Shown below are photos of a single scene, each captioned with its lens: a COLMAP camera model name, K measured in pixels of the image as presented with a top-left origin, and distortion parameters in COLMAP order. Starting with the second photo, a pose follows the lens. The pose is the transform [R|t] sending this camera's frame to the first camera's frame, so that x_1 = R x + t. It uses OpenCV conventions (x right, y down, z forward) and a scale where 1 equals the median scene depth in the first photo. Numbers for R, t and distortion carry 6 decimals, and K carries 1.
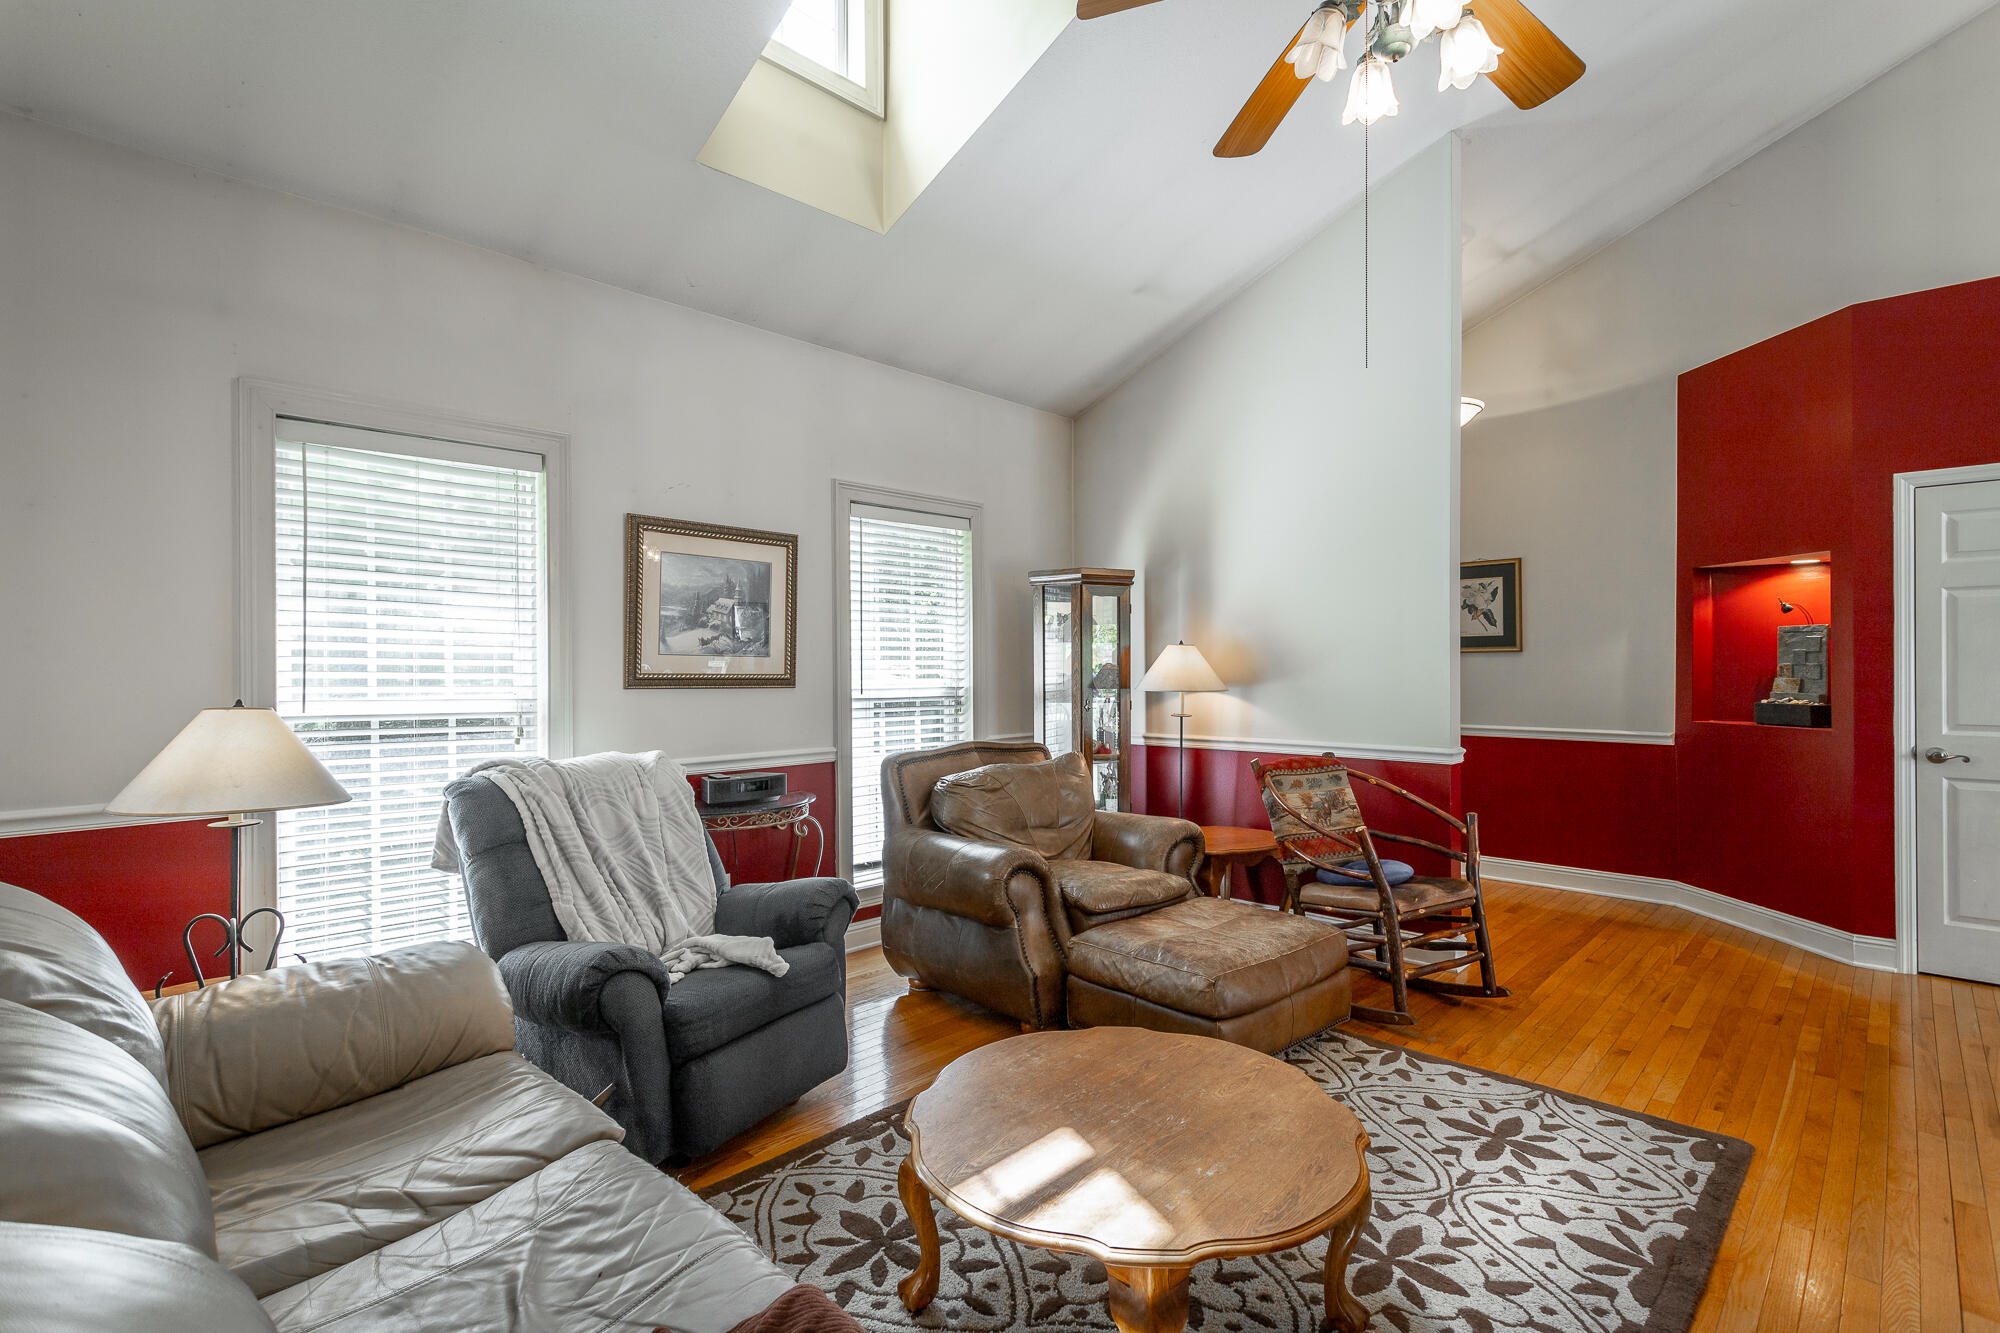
lens RADIAL K [[945.8, 0, 978.3], [0, 945.8, 667.0], [0, 0, 1]] dist [0.001053, 0.000420]
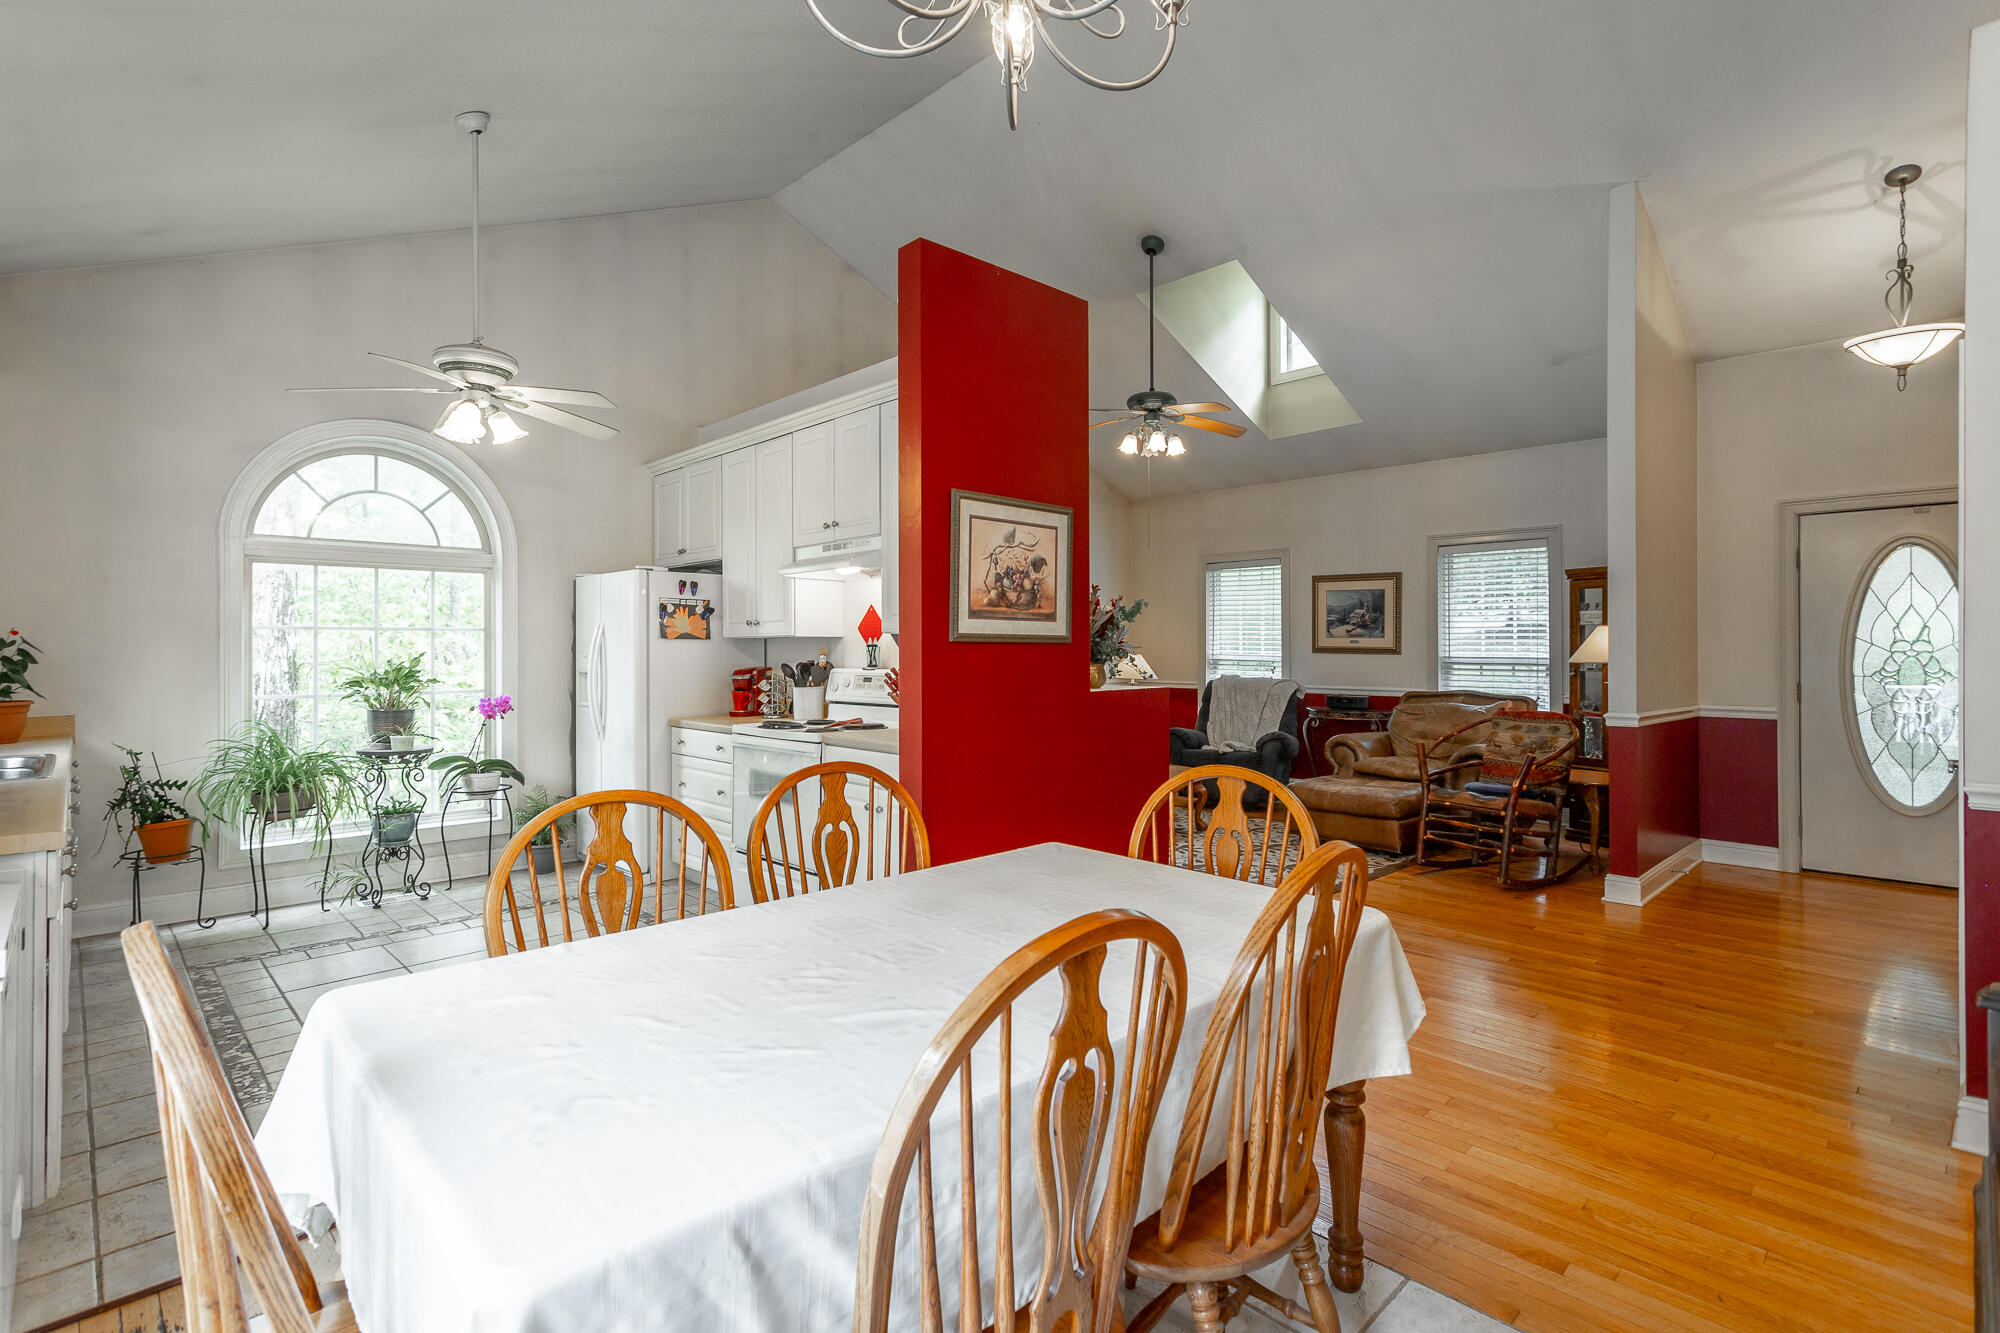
lens RADIAL K [[945.8, 0, 991.3], [0, 945.8, 651.2], [0, 0, 1]] dist [0.001053, 0.000420]
pose [[-0.020664, 0.011049, -0.999725, 2.252308], [0.002154, 0.999937, 0.011007, -0.008729], [0.999784, -0.001926, -0.020687, 0.319550]]
